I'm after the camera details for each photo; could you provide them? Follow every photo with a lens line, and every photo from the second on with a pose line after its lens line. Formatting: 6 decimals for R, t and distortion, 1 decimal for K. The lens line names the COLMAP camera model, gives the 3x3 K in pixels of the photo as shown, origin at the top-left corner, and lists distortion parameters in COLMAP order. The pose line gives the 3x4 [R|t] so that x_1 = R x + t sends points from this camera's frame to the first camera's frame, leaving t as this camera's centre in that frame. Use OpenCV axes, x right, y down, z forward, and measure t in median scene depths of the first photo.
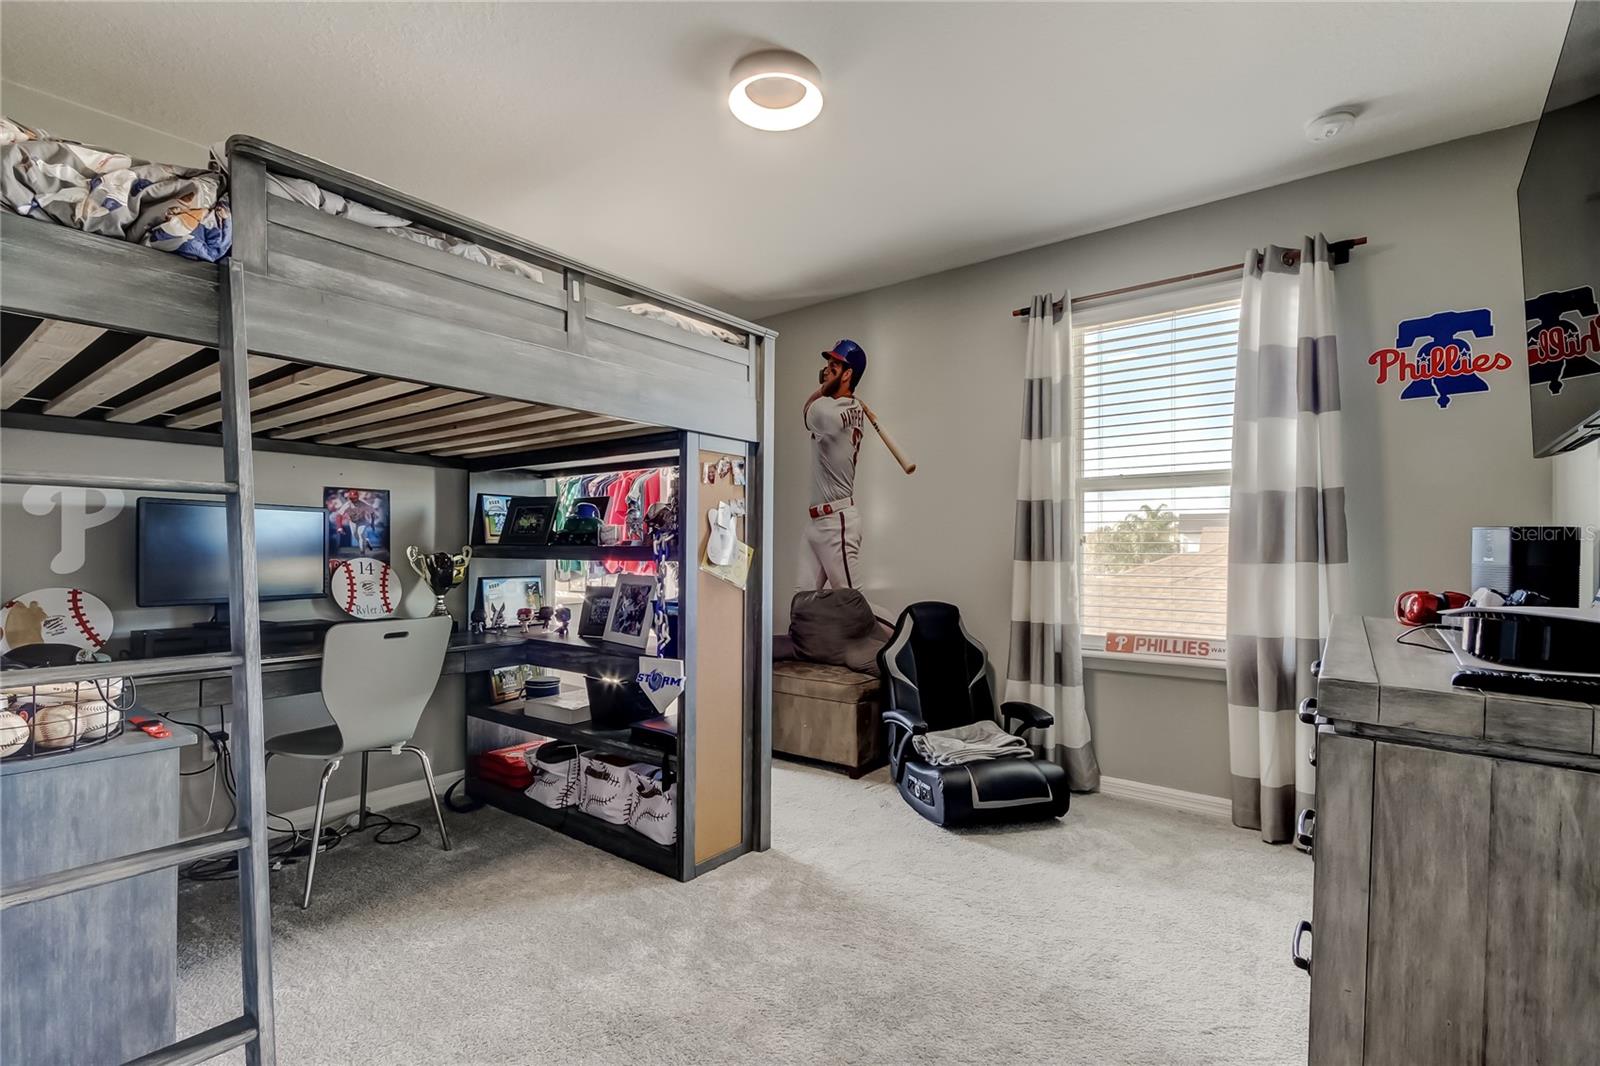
lens RADIAL K [[741.3, 0, 801.7], [0, 741.3, 533.5], [0, 0, 1]] dist [0.017476, -0.001493]
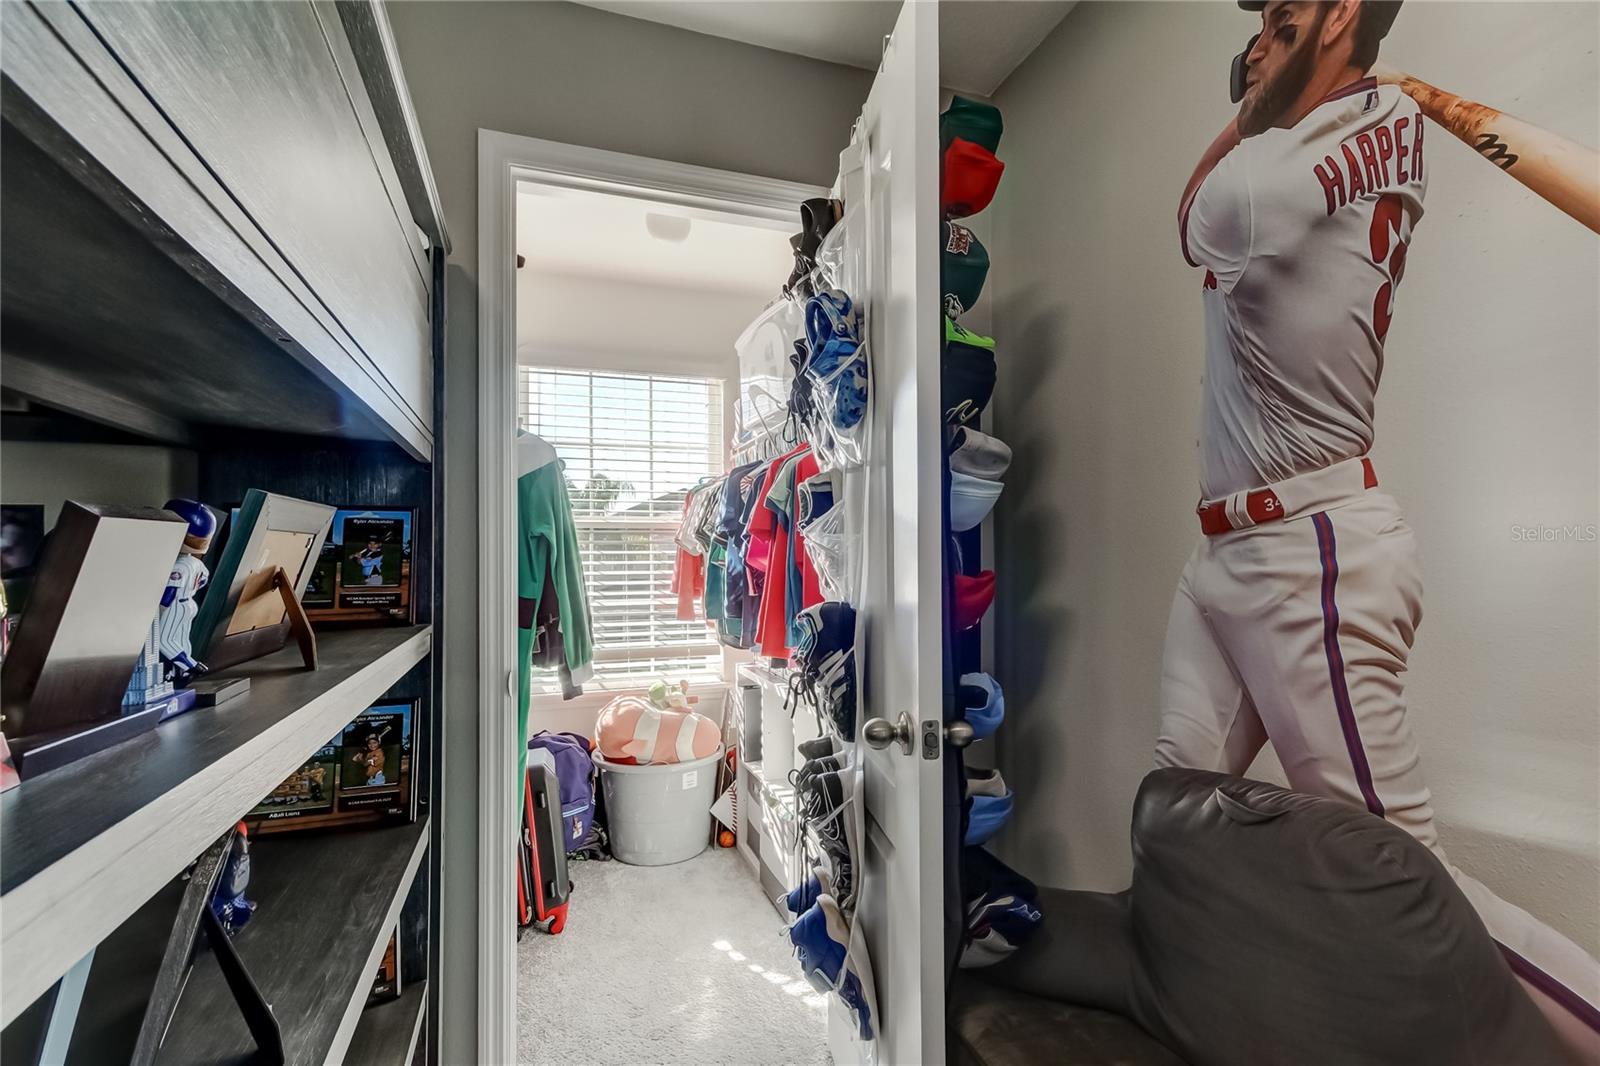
lens RADIAL K [[741.3, 0, 796.2], [0, 741.3, 540.6], [0, 0, 1]] dist [0.017476, -0.001493]
pose [[0.839237, -0.010701, -0.543660, 0.040363], [-0.003039, 0.999698, -0.024368, -0.011065], [0.543757, 0.022102, 0.838952, 0.654706]]
